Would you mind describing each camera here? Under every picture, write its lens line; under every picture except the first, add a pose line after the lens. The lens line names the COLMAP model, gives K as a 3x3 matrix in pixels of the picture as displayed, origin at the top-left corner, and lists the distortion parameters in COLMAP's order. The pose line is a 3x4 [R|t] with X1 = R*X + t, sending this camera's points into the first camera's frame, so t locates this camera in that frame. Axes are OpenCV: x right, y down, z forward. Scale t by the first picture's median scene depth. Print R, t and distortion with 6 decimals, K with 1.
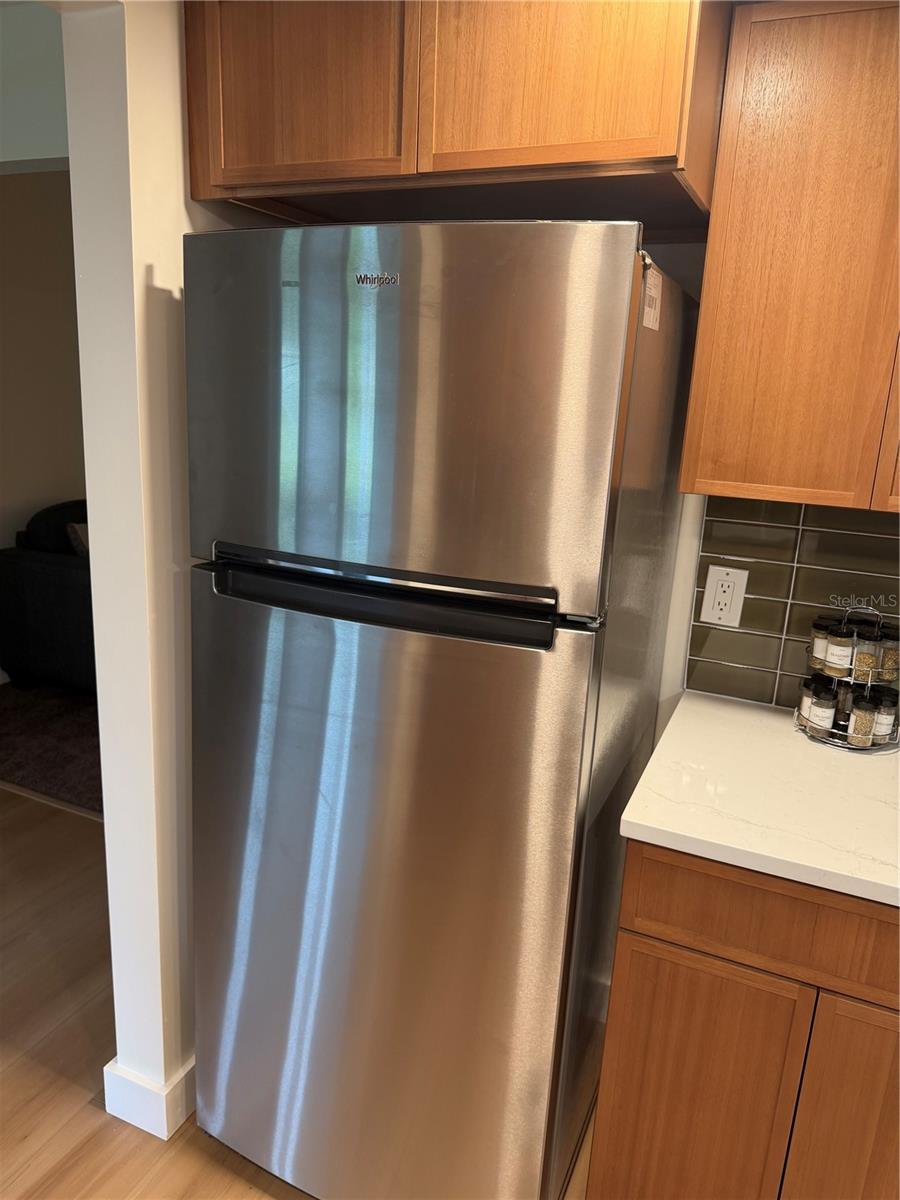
lens RADIAL K [[837.2, 0, 452.1], [0, 837.2, 595.7], [0, 0, 1]] dist [0.041019, -0.068148]
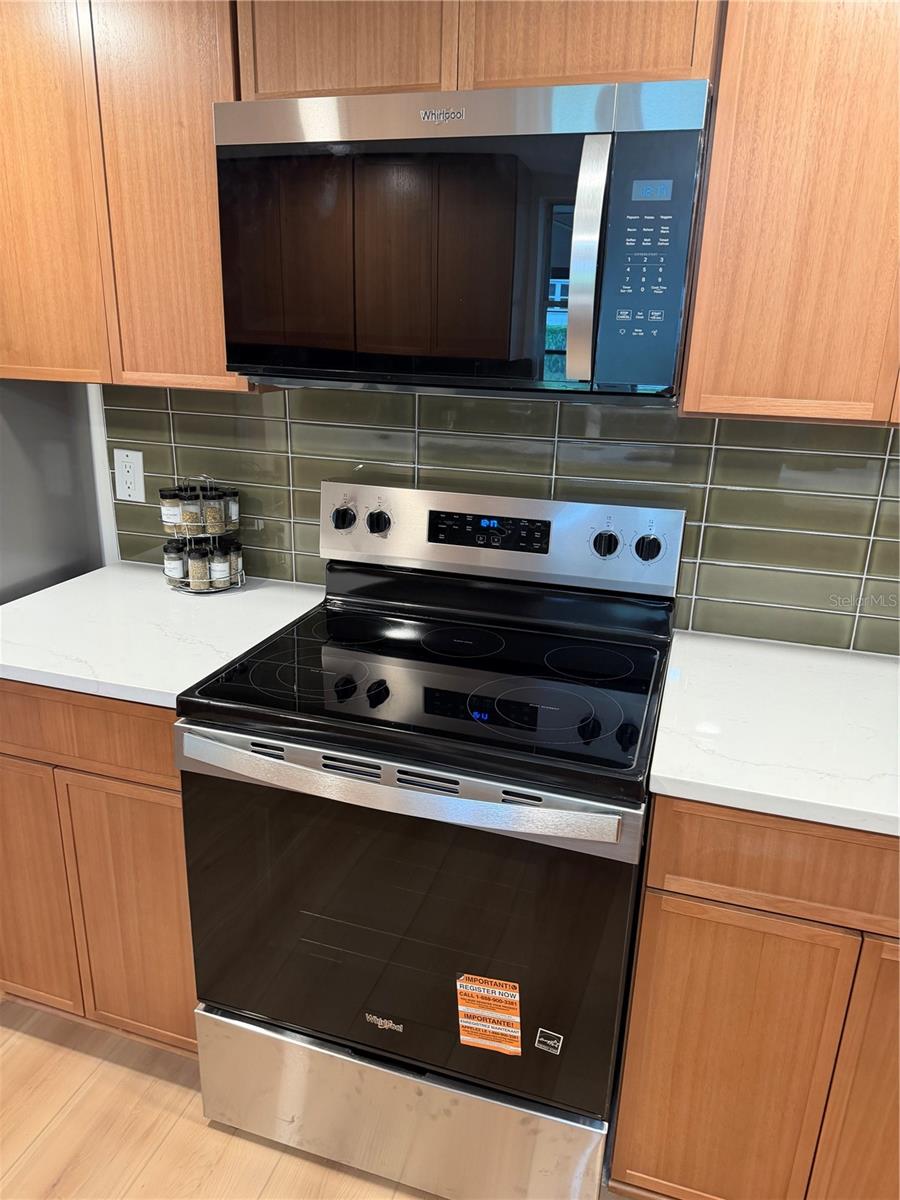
lens RADIAL K [[833.9, 0, 450.0], [0, 833.9, 600.0], [0, 0, 1]] dist [0.111614, -0.151172]
pose [[0.993609, -0.058793, 0.096356, 0.795698], [0.051817, 0.995958, 0.073368, 0.134733], [-0.100280, -0.067906, 0.992639, -0.268393]]
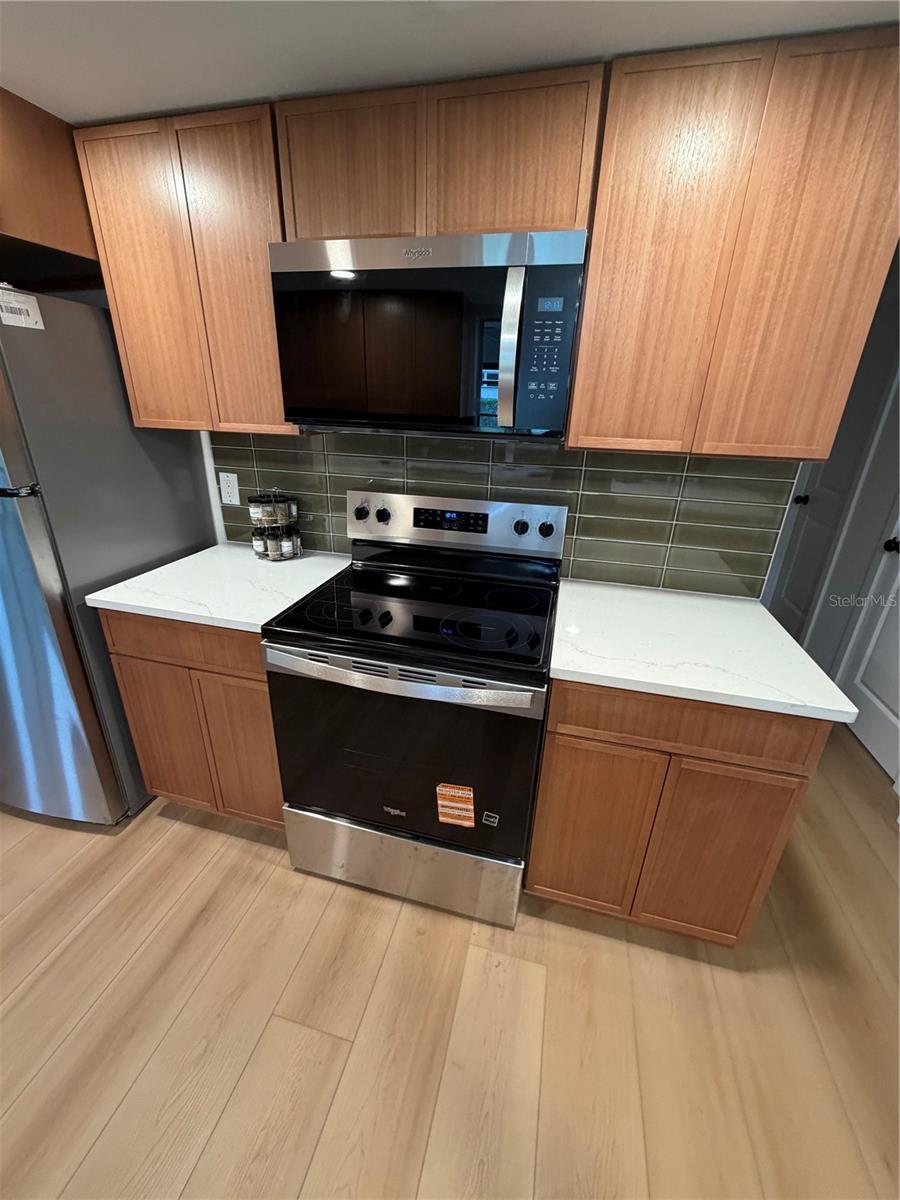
lens RADIAL K [[474.7, 0, 450.3], [0, 474.7, 596.1], [0, 0, 1]] dist [0.004793, 0.000165]
pose [[0.986281, -0.085939, 0.140942, 0.799096], [0.063485, 0.985602, 0.156714, 0.127327], [-0.152381, -0.145616, 0.977536, -0.195047]]
